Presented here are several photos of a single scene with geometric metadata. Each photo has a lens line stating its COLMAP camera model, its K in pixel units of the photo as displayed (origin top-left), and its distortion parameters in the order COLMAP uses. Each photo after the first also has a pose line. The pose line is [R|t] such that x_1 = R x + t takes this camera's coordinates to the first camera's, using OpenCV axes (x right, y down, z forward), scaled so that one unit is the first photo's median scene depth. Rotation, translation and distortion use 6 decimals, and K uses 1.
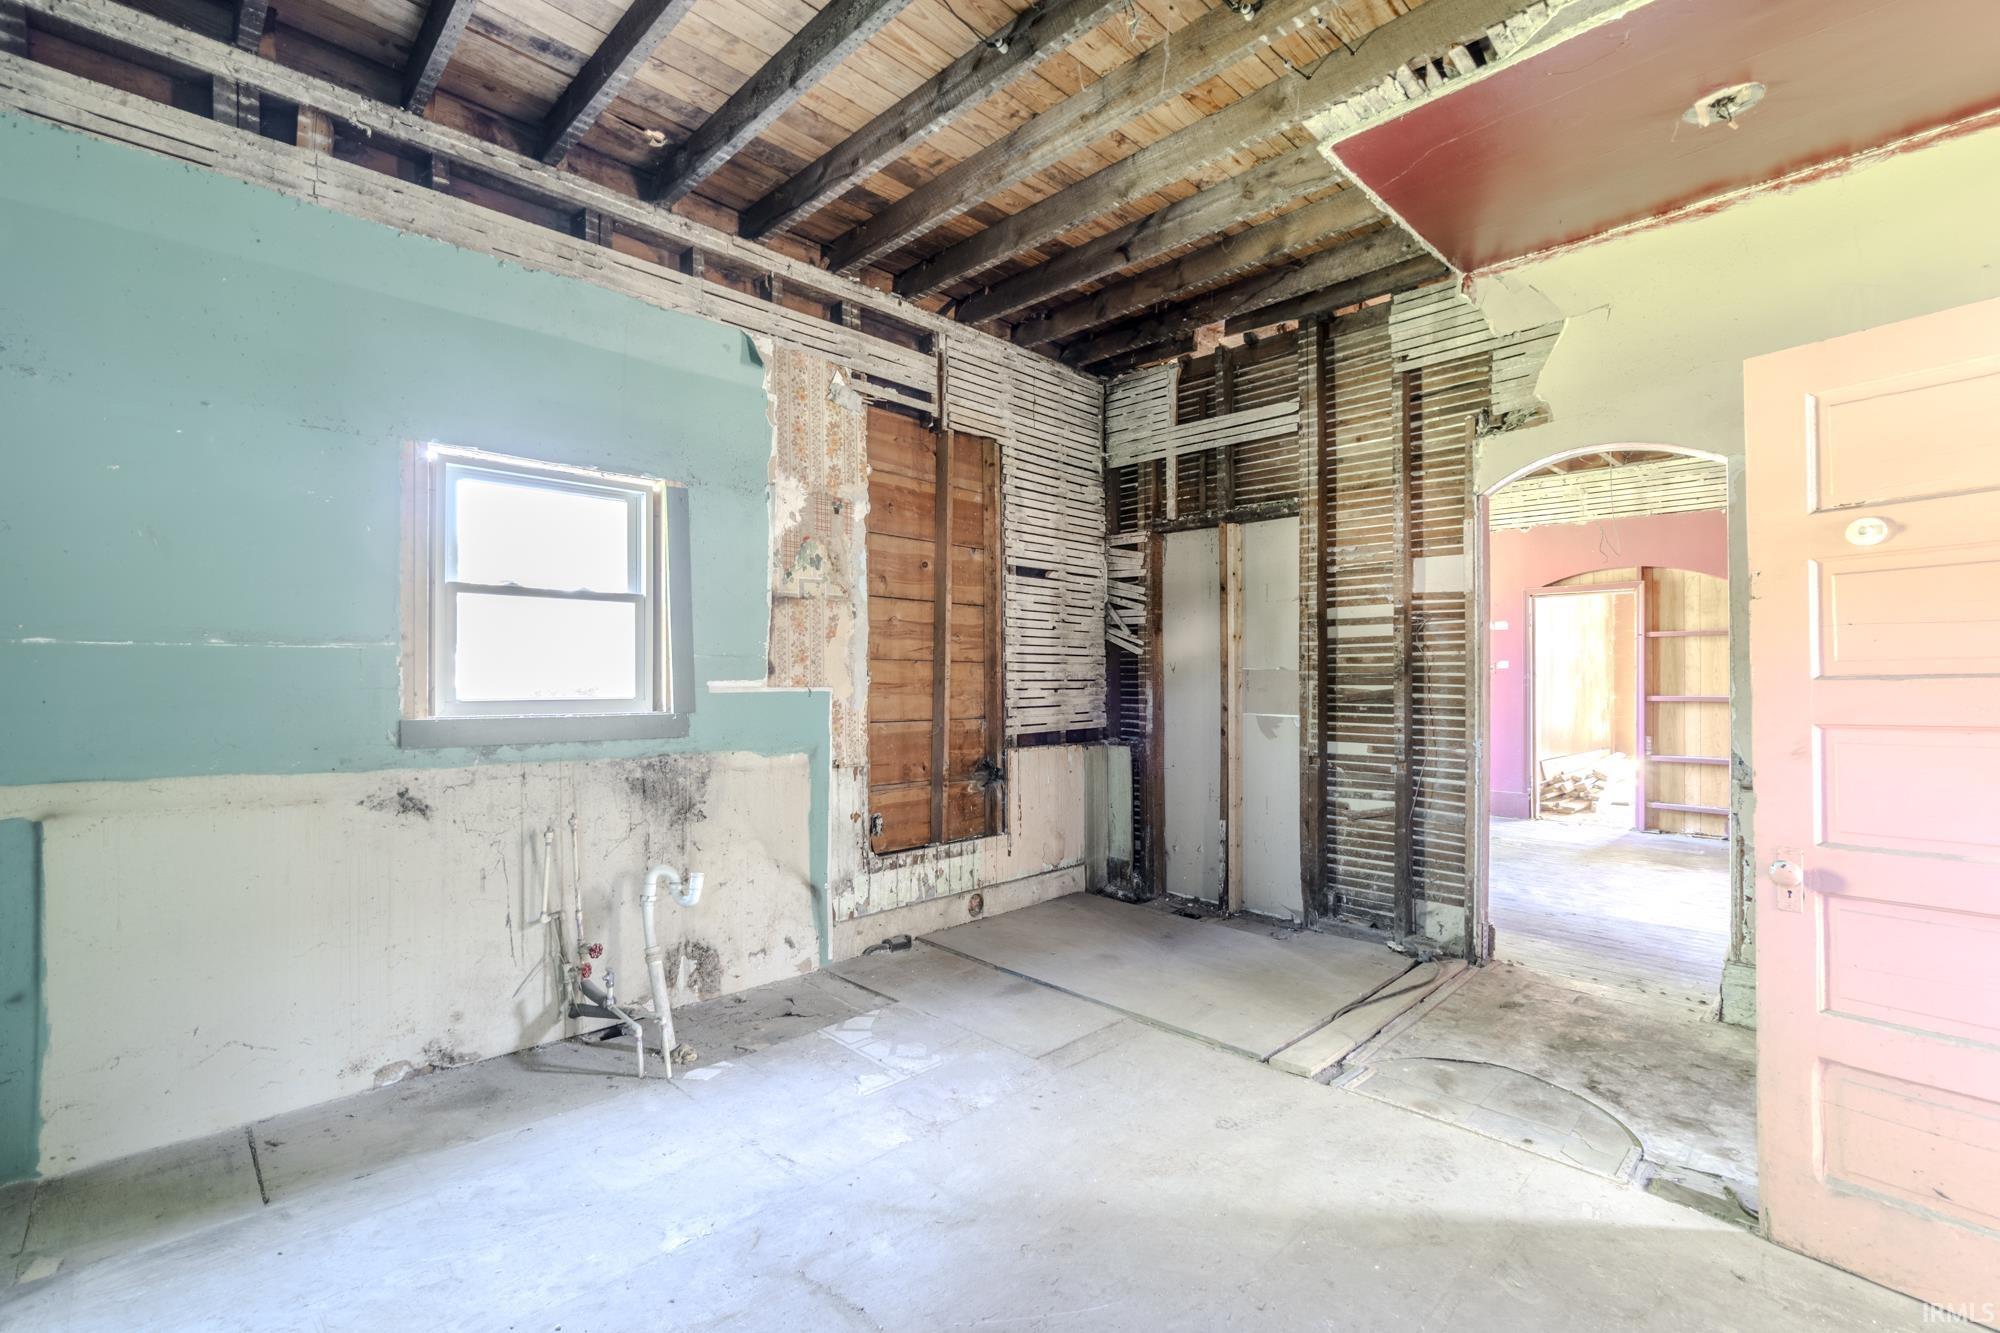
lens RADIAL K [[886.4, 0, 1004.9], [0, 886.4, 679.3], [0, 0, 1]] dist [-0.006200, 0.000349]
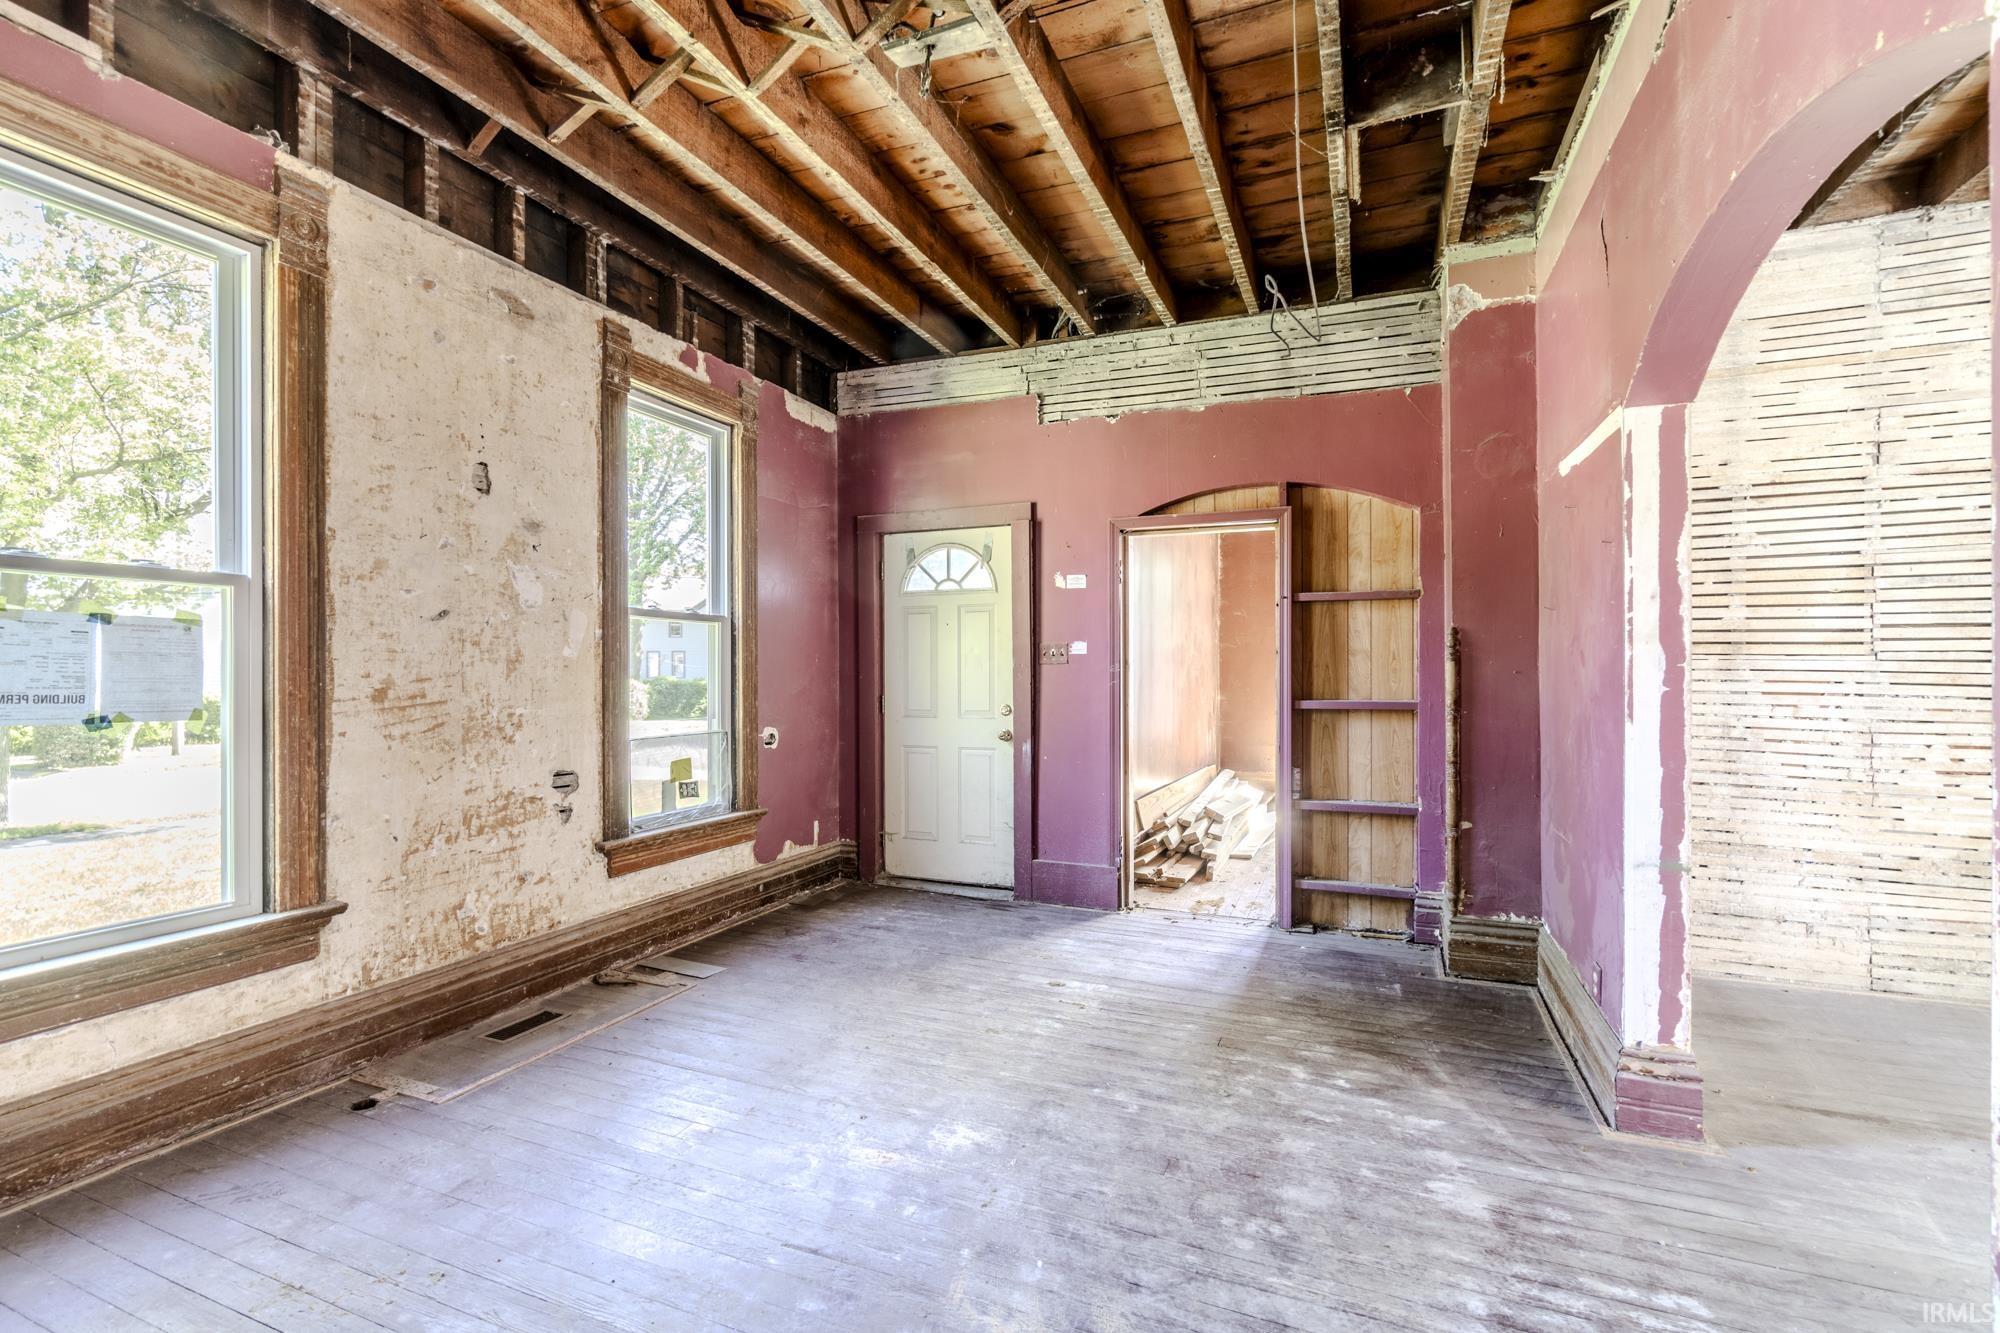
lens RADIAL K [[886.4, 0, 983.9], [0, 886.4, 666.0], [0, 0, 1]] dist [-0.006200, 0.000349]
pose [[0.930701, 0.005352, 0.365742, 0.316691], [-0.000562, 0.999913, -0.013200, 0.003960], [-0.365780, 0.012079, 0.930623, 0.524729]]
